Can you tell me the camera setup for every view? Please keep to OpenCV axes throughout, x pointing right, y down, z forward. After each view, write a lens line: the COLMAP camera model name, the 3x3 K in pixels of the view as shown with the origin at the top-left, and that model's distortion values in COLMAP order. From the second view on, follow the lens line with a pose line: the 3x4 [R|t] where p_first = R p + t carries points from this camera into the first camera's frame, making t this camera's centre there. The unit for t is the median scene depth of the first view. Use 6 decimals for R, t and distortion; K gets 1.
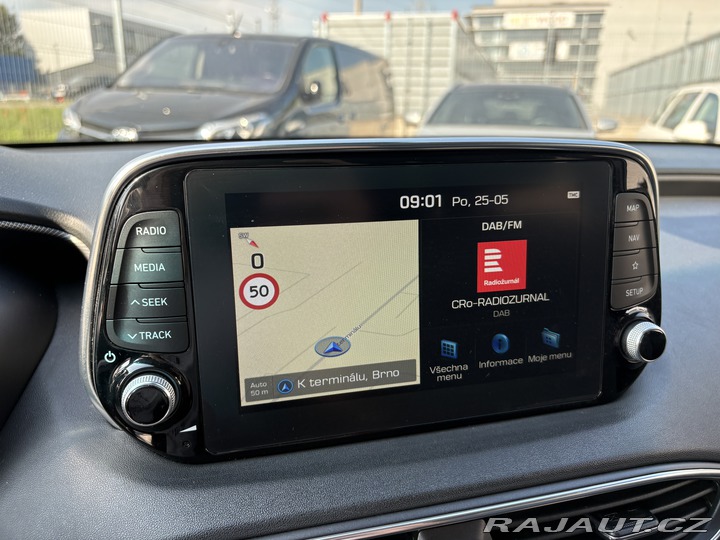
lens RADIAL K [[571.0, 0, 377.0], [0, 571.0, 271.1], [0, 0, 1]] dist [0.003707, 0.086998]
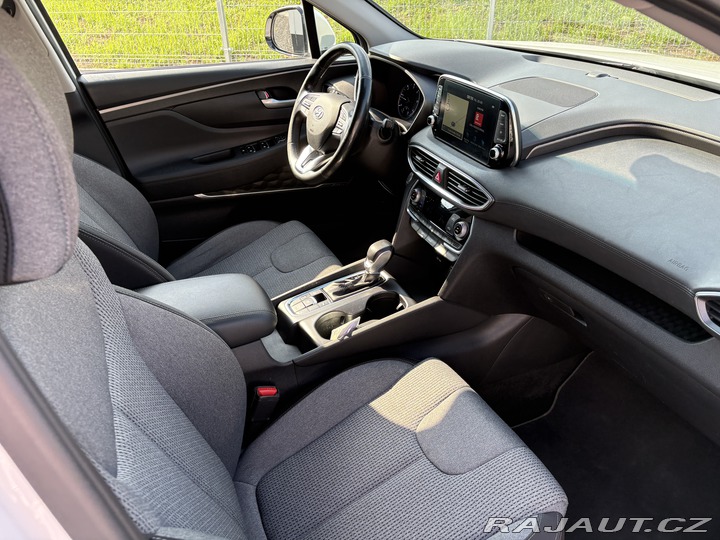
lens RADIAL K [[546.6, 0, 361.9], [0, 546.6, 265.5], [0, 0, 1]] dist [0.066038, -0.076521]
pose [[0.116857, 0.494874, -0.861072, 4.217847], [-0.258951, 0.852204, 0.454635, -0.722907], [0.958796, 0.169848, 0.227734, -0.538598]]
